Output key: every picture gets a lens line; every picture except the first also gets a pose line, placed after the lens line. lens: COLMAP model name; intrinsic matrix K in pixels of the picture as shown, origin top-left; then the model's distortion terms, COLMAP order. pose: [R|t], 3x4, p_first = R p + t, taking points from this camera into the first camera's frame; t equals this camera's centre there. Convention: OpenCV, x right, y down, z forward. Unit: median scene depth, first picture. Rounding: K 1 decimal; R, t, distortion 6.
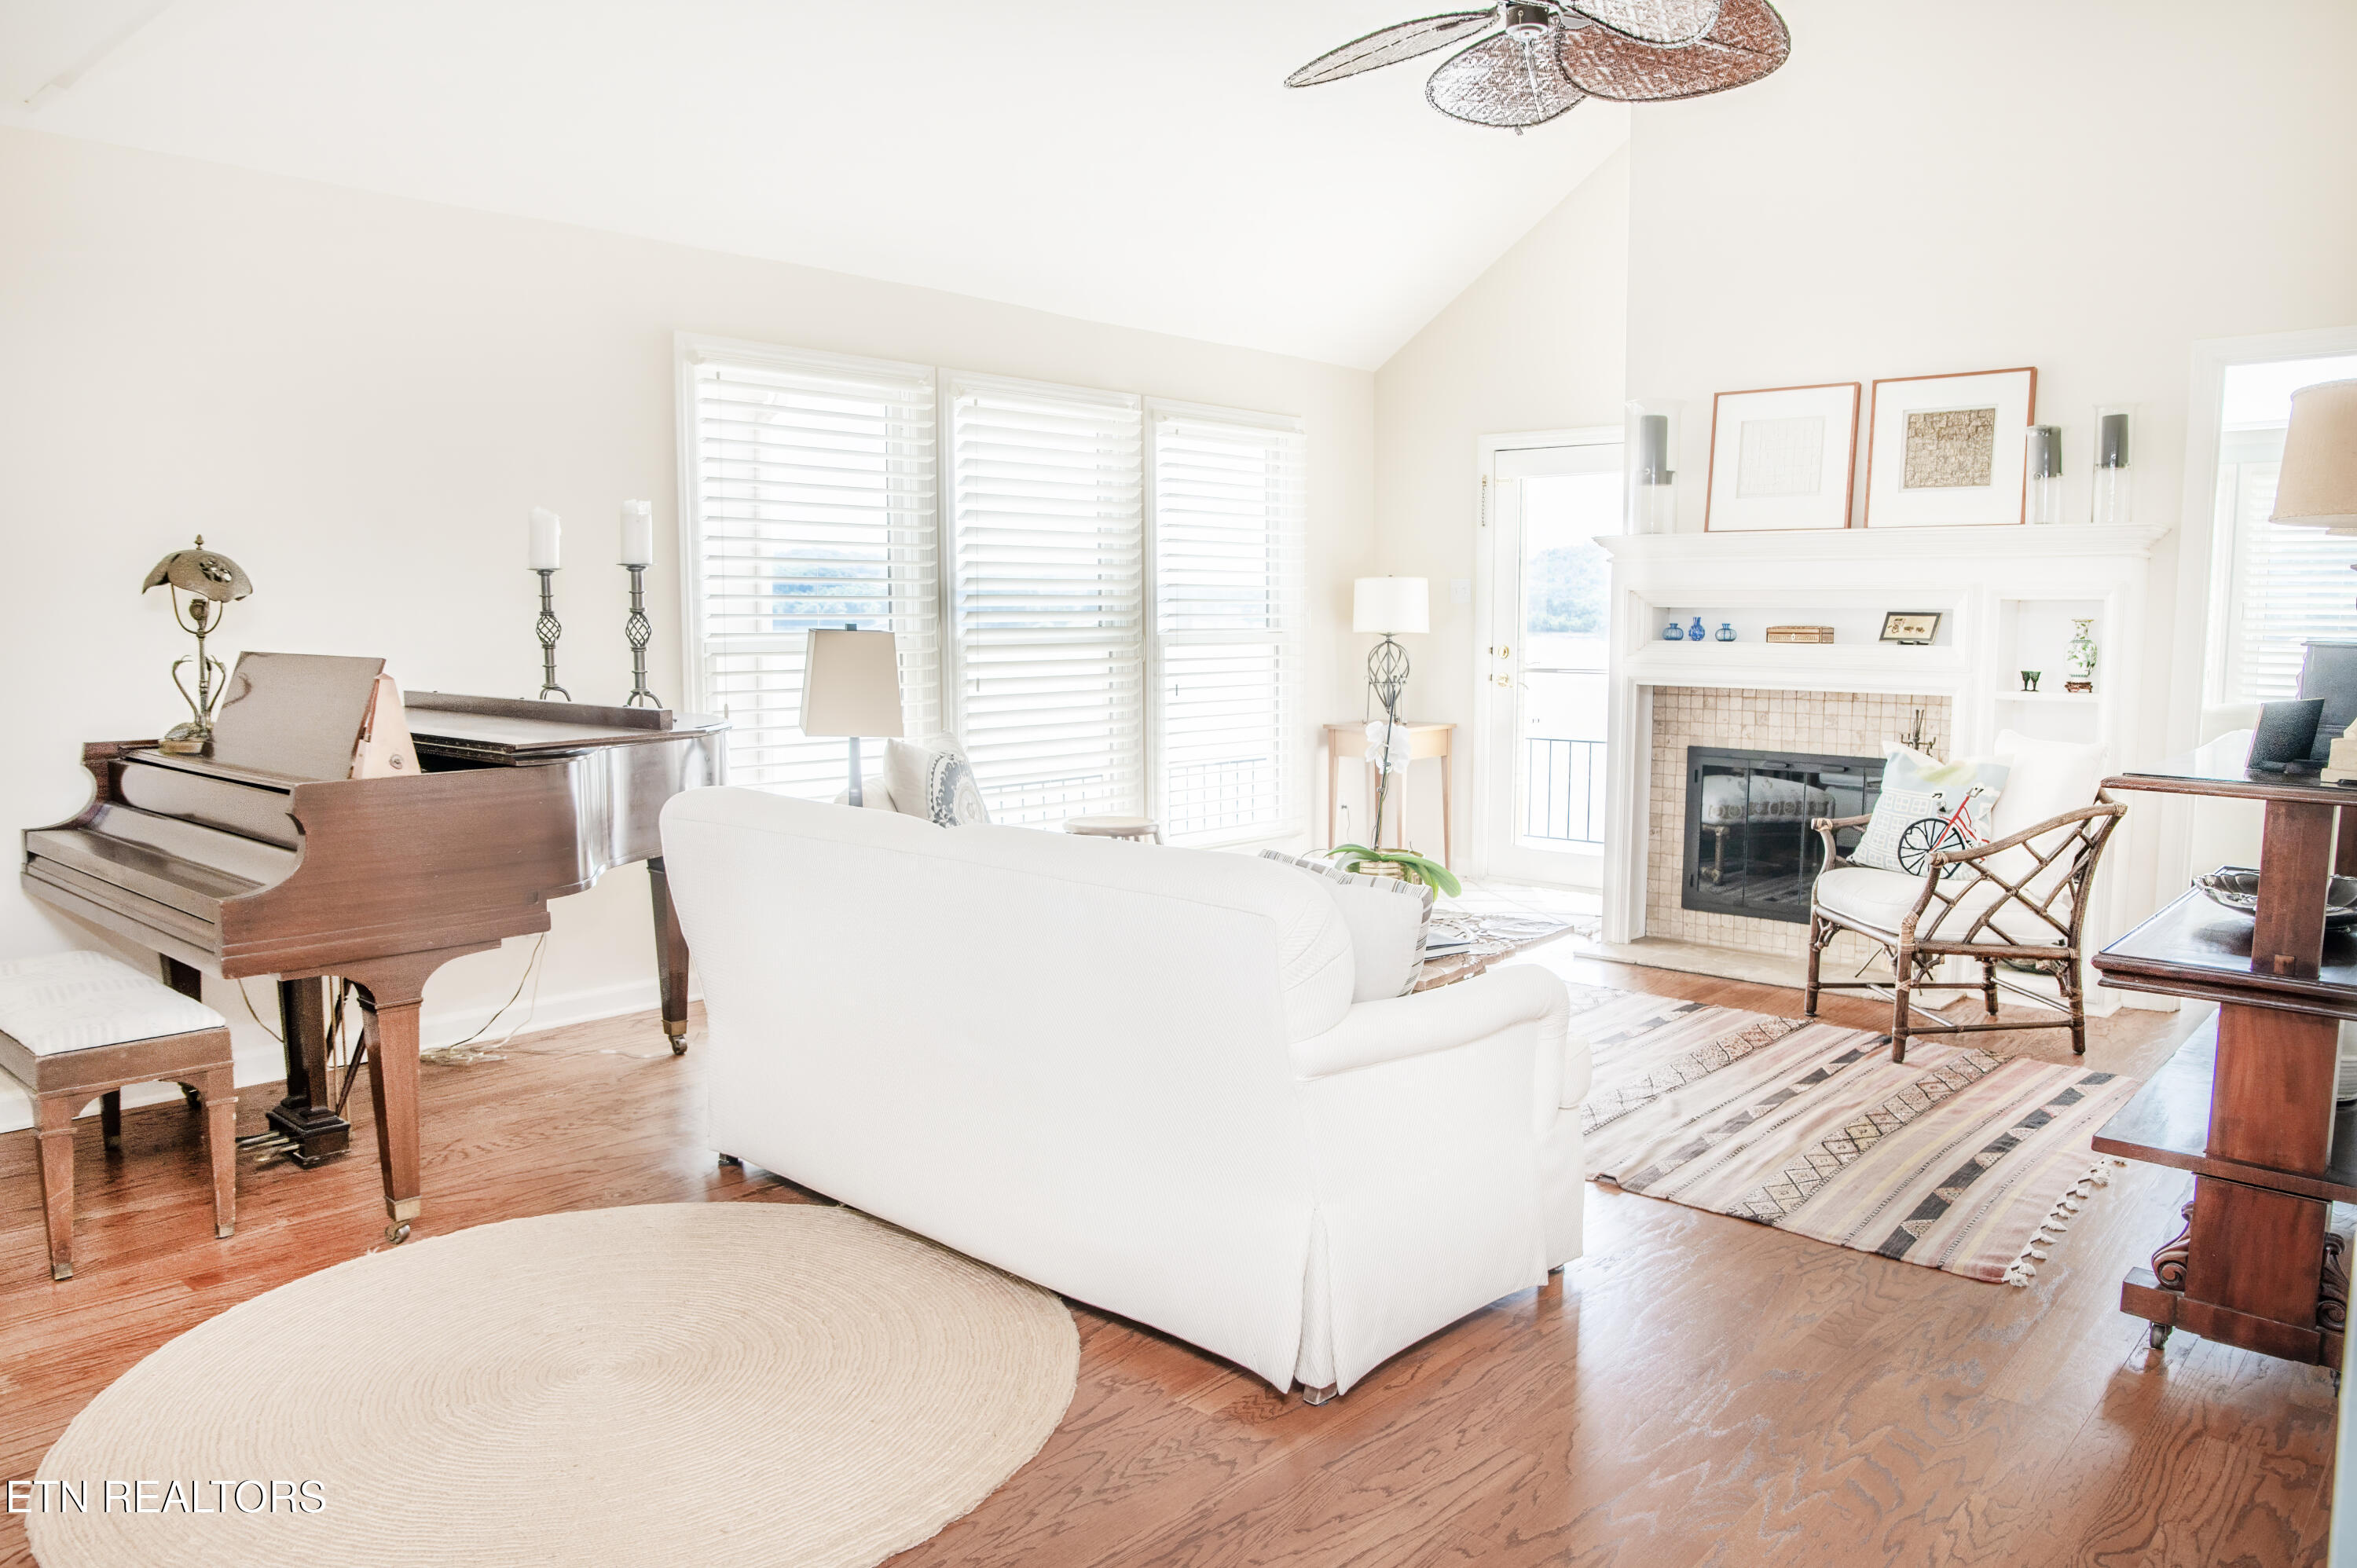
lens RADIAL K [[1629.8, 0, 1091.4], [0, 1629.8, 769.2], [0, 0, 1]] dist [-0.024417, 0.002337]
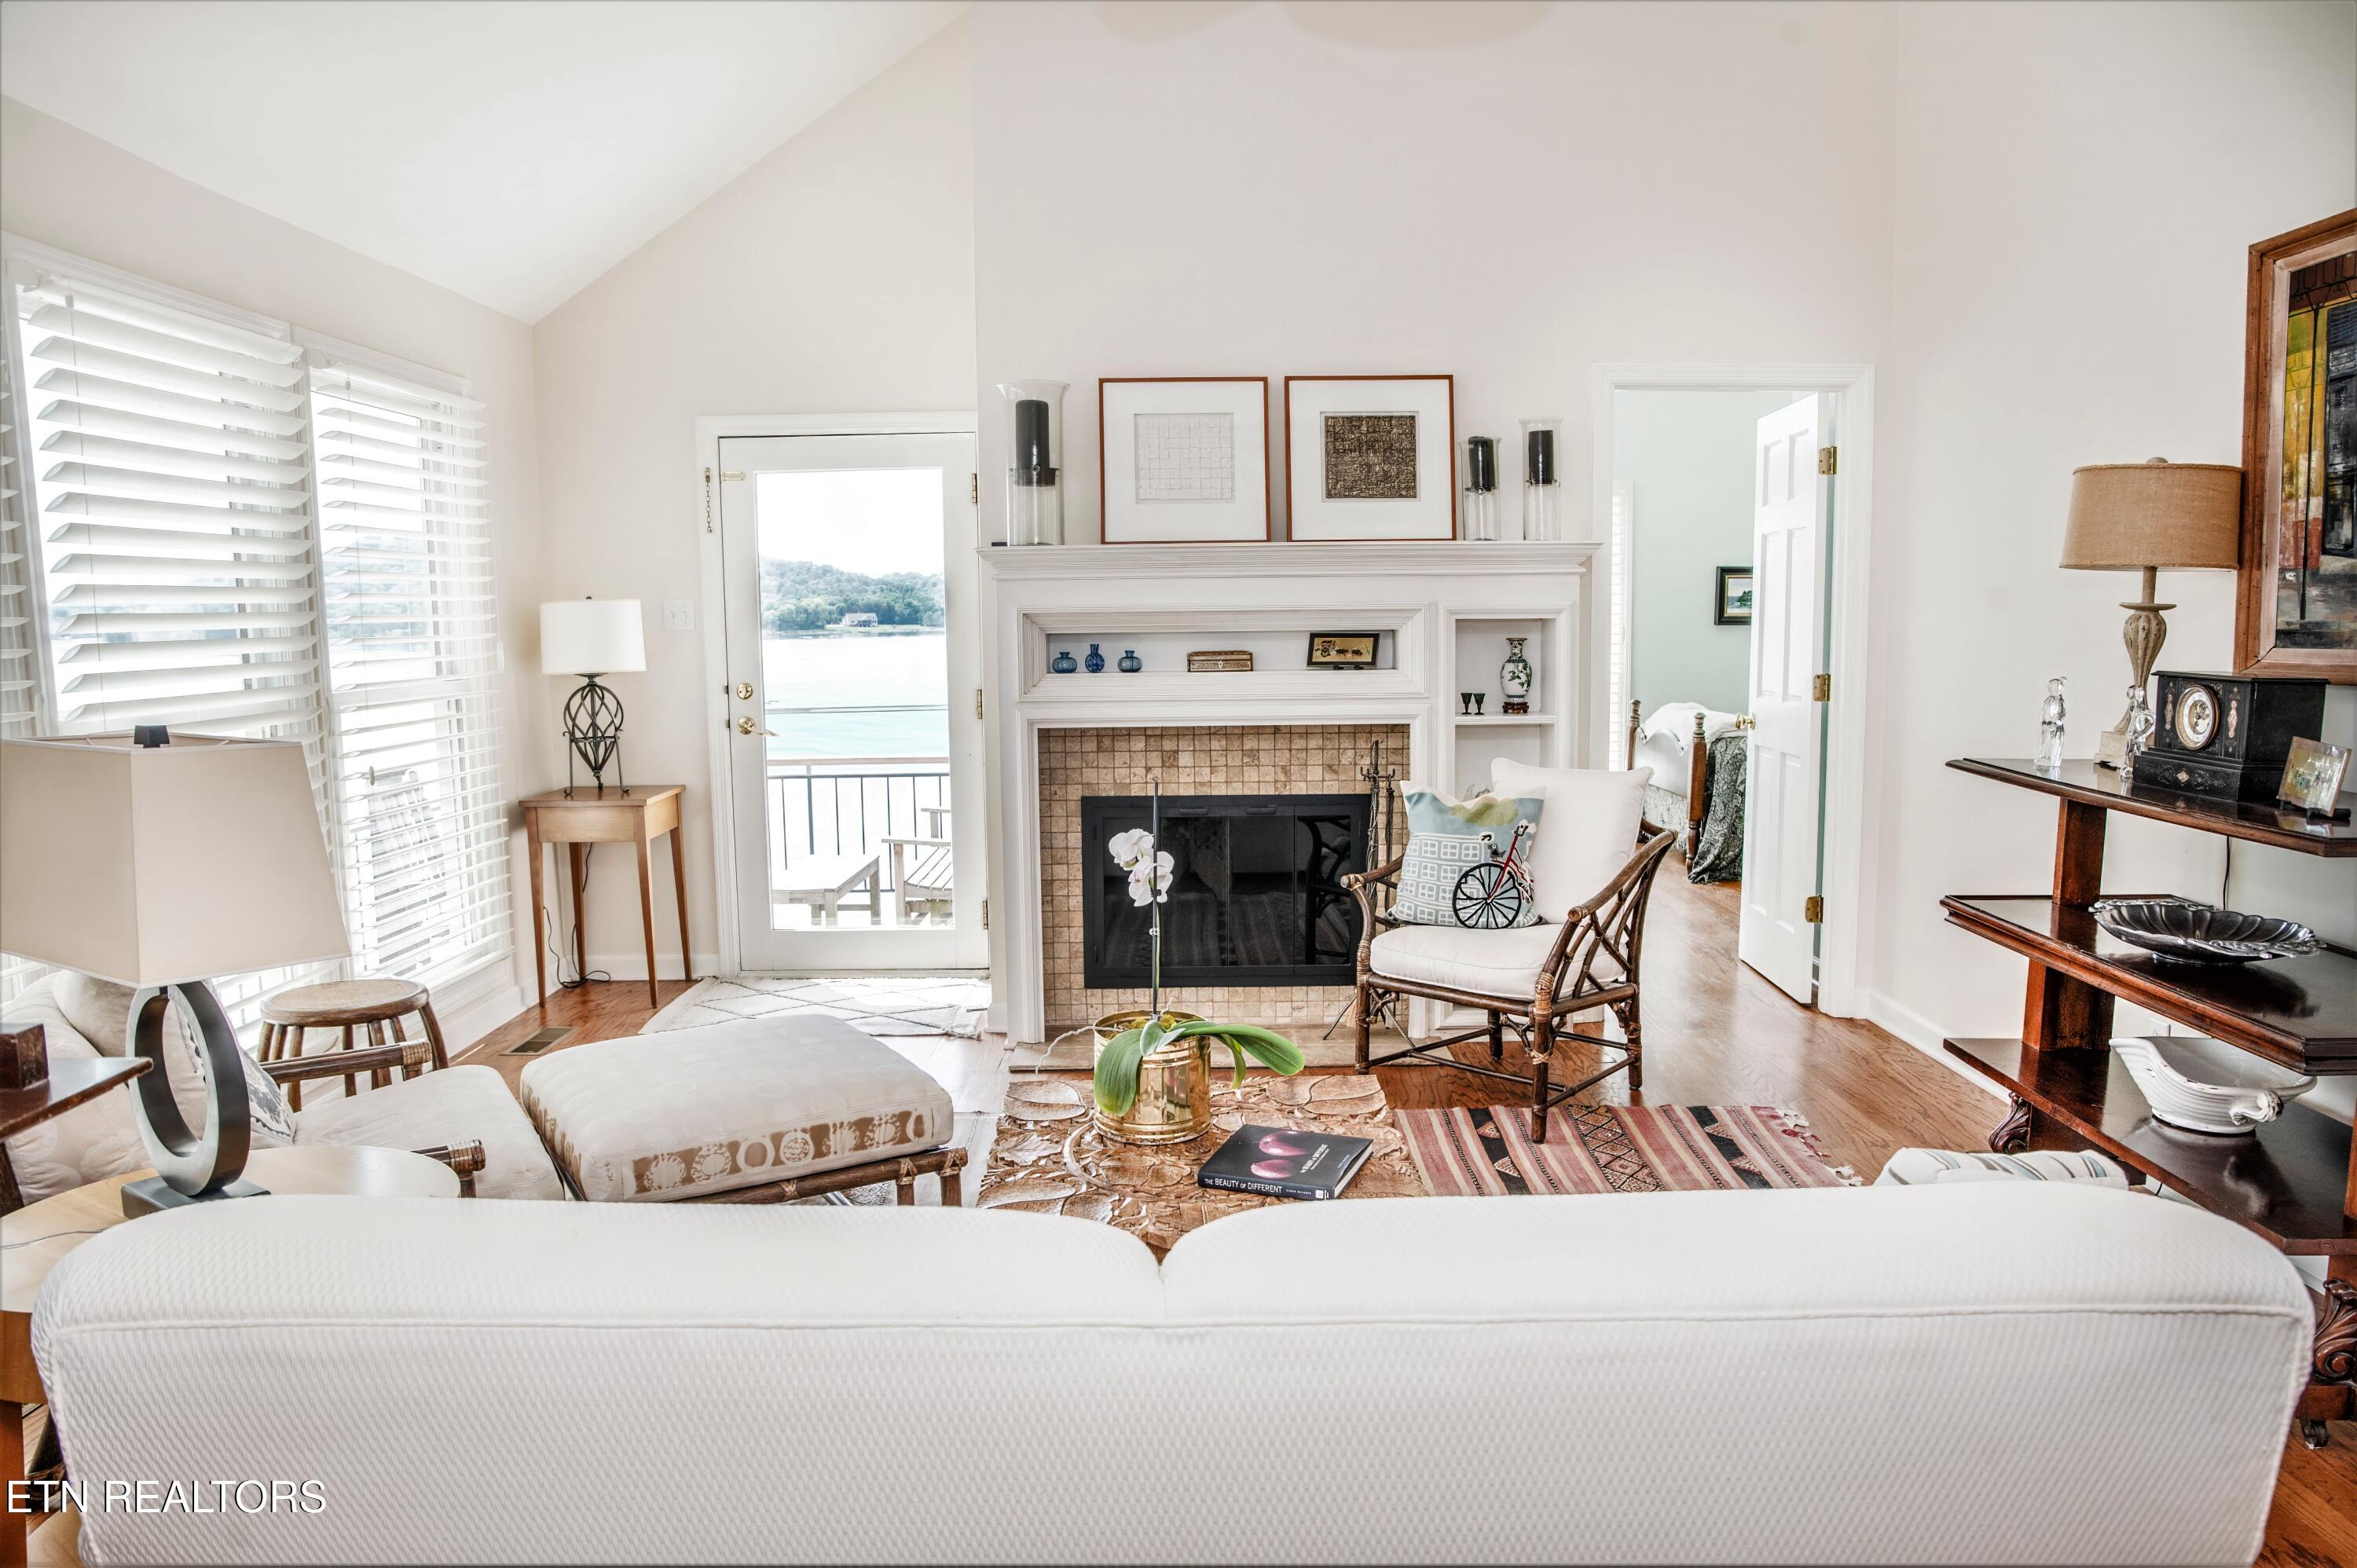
lens RADIAL K [[1651.4, 0, 1179.5], [0, 1651.4, 785.4], [0, 0, 1]] dist [-0.071796, 0.031385]
pose [[0.725206, -0.087770, 0.682915, -0.194641], [0.084413, 0.995693, 0.038328, -0.052591], [-0.683338, 0.029851, 0.729491, 0.367423]]
